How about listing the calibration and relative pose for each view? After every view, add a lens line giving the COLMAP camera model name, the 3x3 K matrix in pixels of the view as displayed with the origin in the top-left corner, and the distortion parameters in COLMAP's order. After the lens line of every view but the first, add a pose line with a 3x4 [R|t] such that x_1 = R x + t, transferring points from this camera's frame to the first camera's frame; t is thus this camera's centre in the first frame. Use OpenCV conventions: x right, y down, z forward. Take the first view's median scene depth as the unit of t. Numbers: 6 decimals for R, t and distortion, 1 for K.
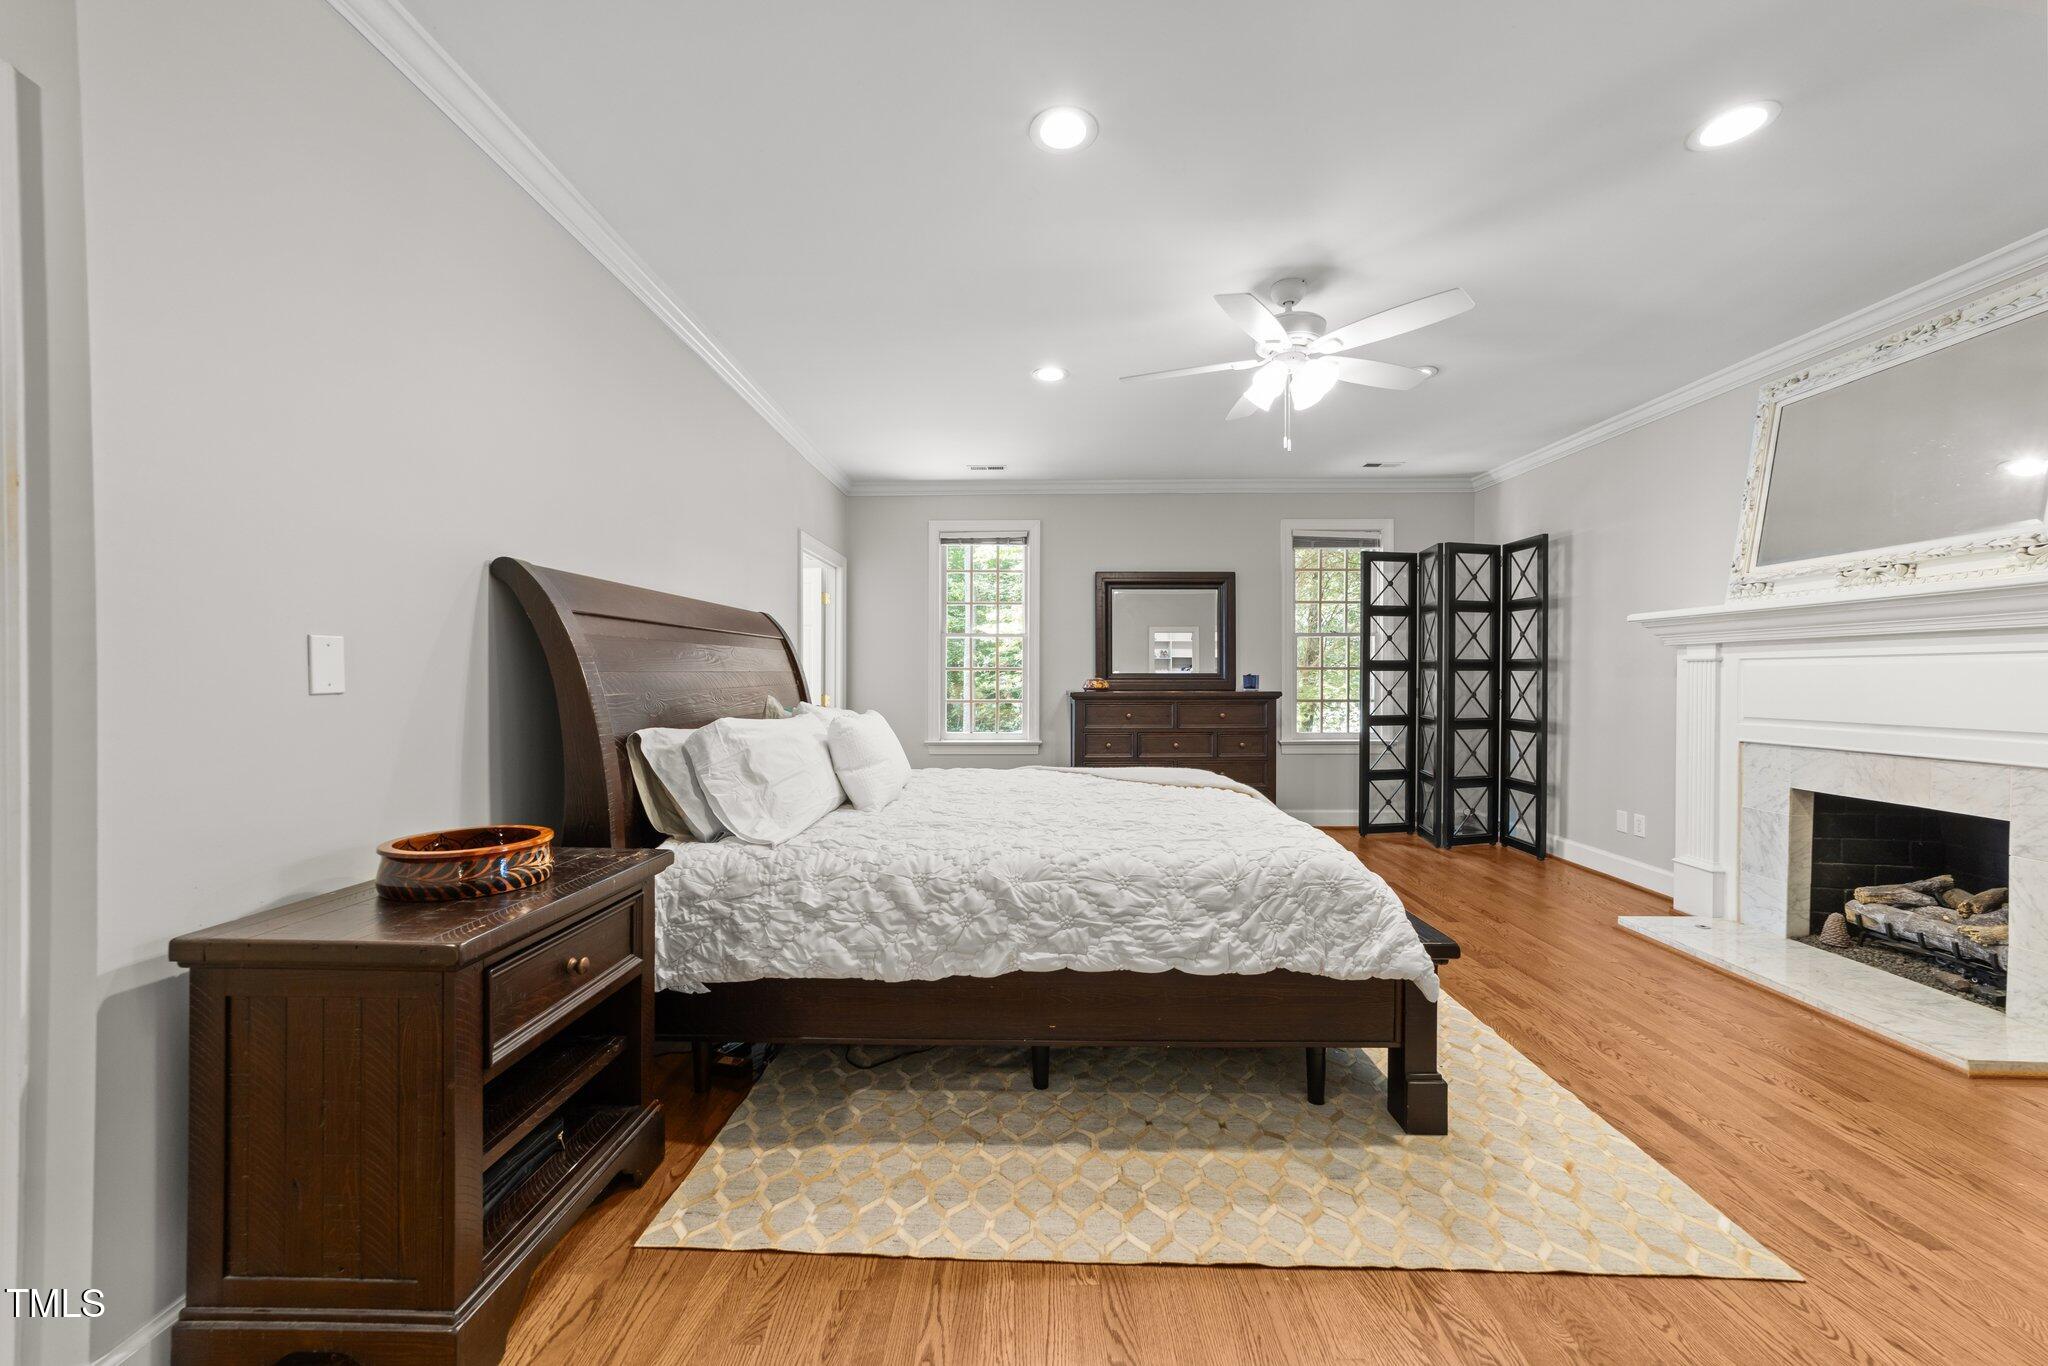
lens RADIAL K [[789.4, 0, 1027.7], [0, 789.4, 683.2], [0, 0, 1]] dist [0.001724, 0.000135]
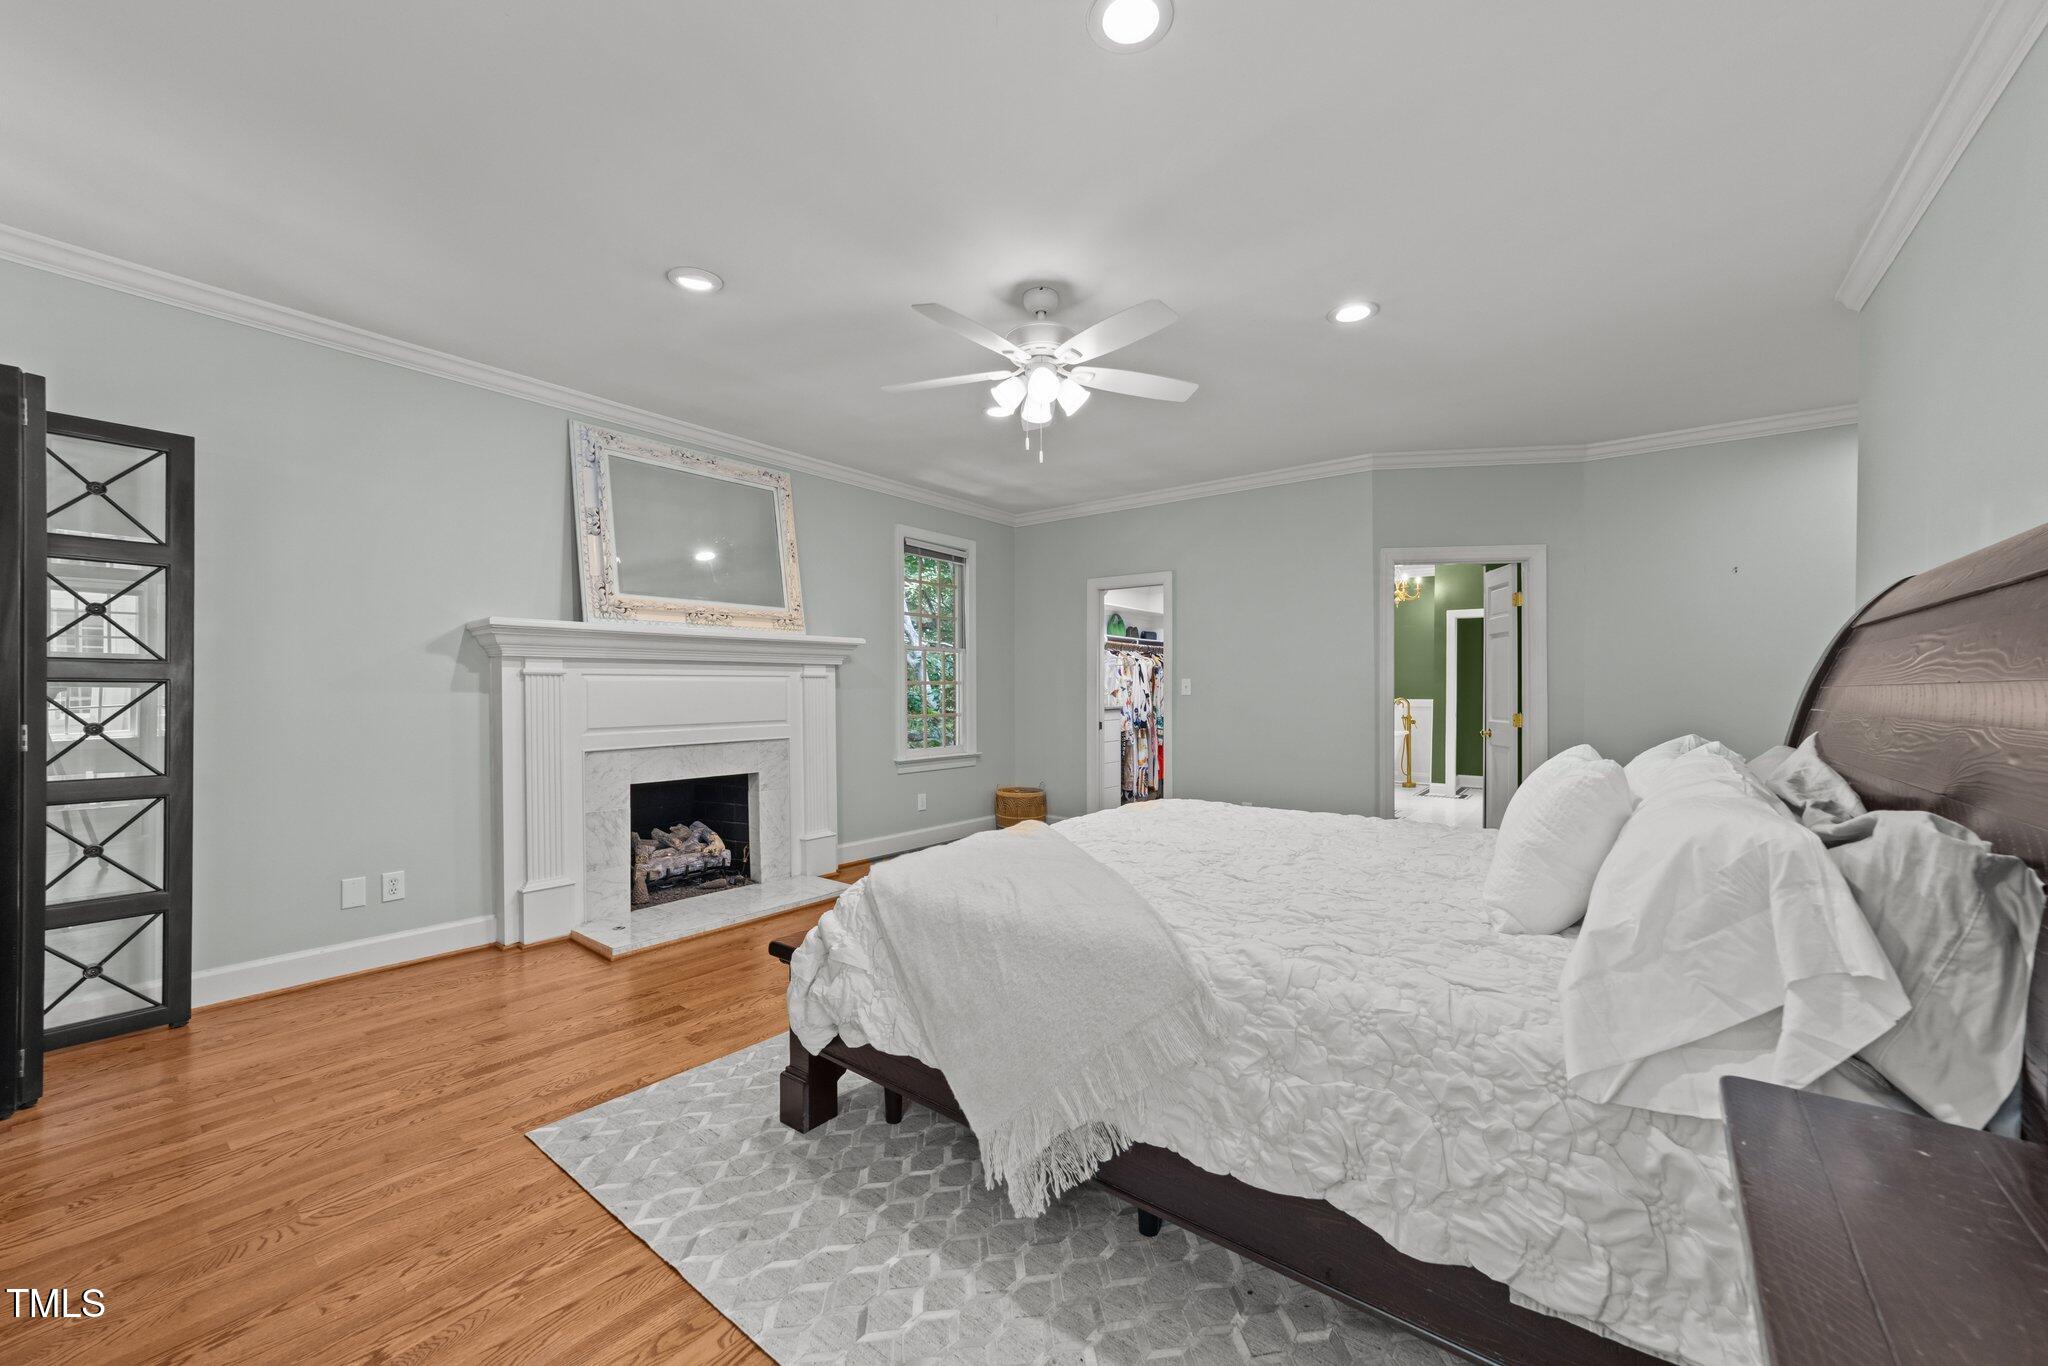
lens RADIAL K [[789.4, 0, 1019.9], [0, 789.4, 689.7], [0, 0, 1]] dist [0.001724, 0.000135]
pose [[-0.809638, -0.003352, 0.586920, -0.195674], [0.001804, 0.999965, 0.008200, -0.017212], [-0.586926, 0.007697, -0.809604, 1.562578]]
